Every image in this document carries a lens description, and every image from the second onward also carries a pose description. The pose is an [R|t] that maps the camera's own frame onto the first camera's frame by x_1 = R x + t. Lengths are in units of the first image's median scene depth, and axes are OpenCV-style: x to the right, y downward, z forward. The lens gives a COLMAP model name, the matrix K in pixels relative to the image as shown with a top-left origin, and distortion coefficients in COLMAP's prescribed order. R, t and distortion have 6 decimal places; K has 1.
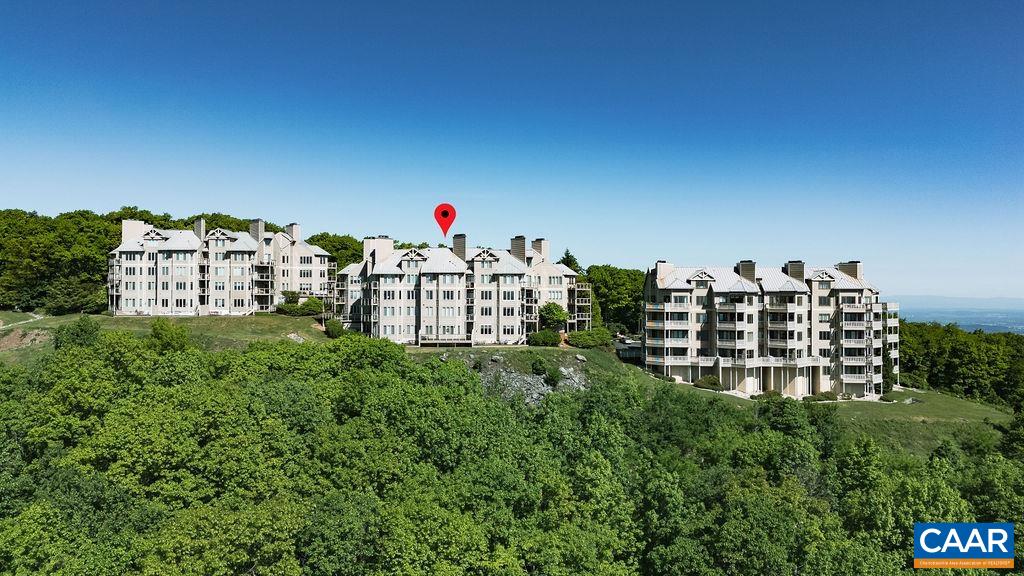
lens RADIAL K [[745.9, 0, 513.7], [0, 745.9, 287.9], [0, 0, 1]] dist [0.040469, -0.033125]
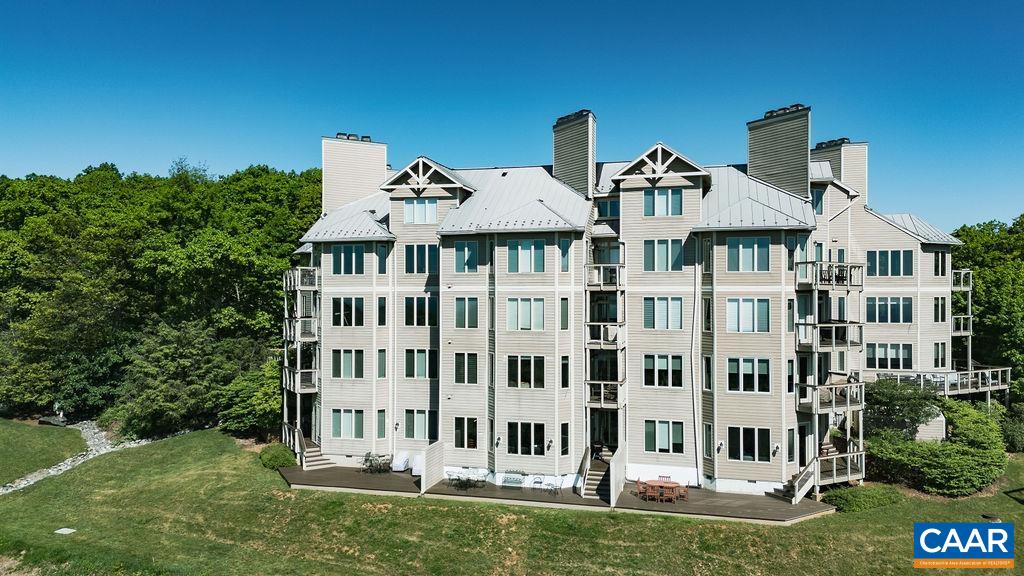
lens RADIAL K [[745.9, 0, 510.3], [0, 745.9, 289.3], [0, 0, 1]] dist [0.040469, -0.033125]
pose [[0.967867, -0.003447, -0.251440, -0.378817], [0.004563, 0.999982, 0.003853, -0.031538], [0.251422, -0.004876, 0.967865, 0.741377]]
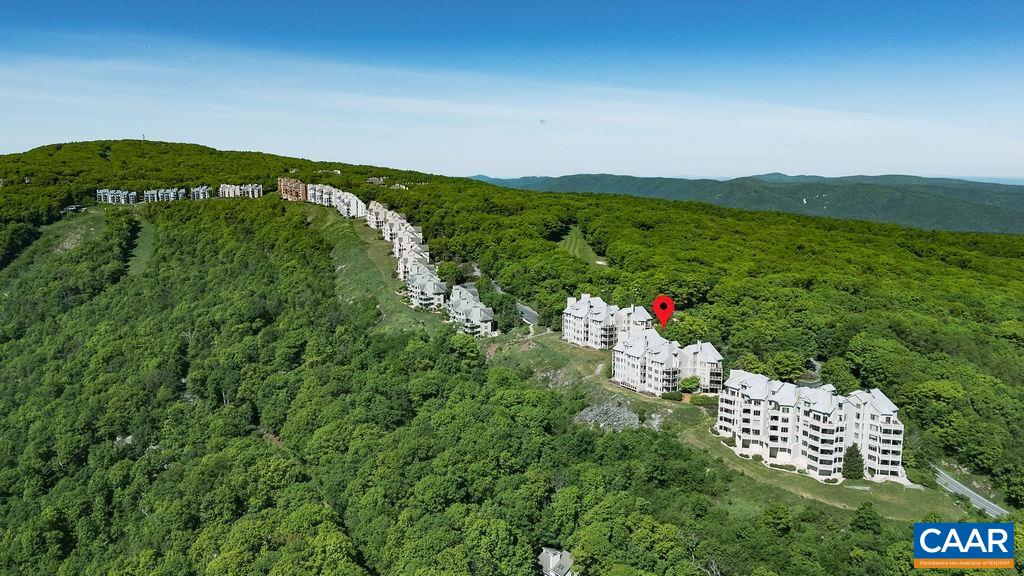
lens RADIAL K [[745.9, 0, 511.4], [0, 745.9, 287.8], [0, 0, 1]] dist [0.040469, -0.033125]
pose [[0.542570, 0.128104, -0.830185, 1.308181], [0.011400, 0.987089, 0.159766, -0.496002], [0.839933, -0.096149, 0.534105, -0.375622]]
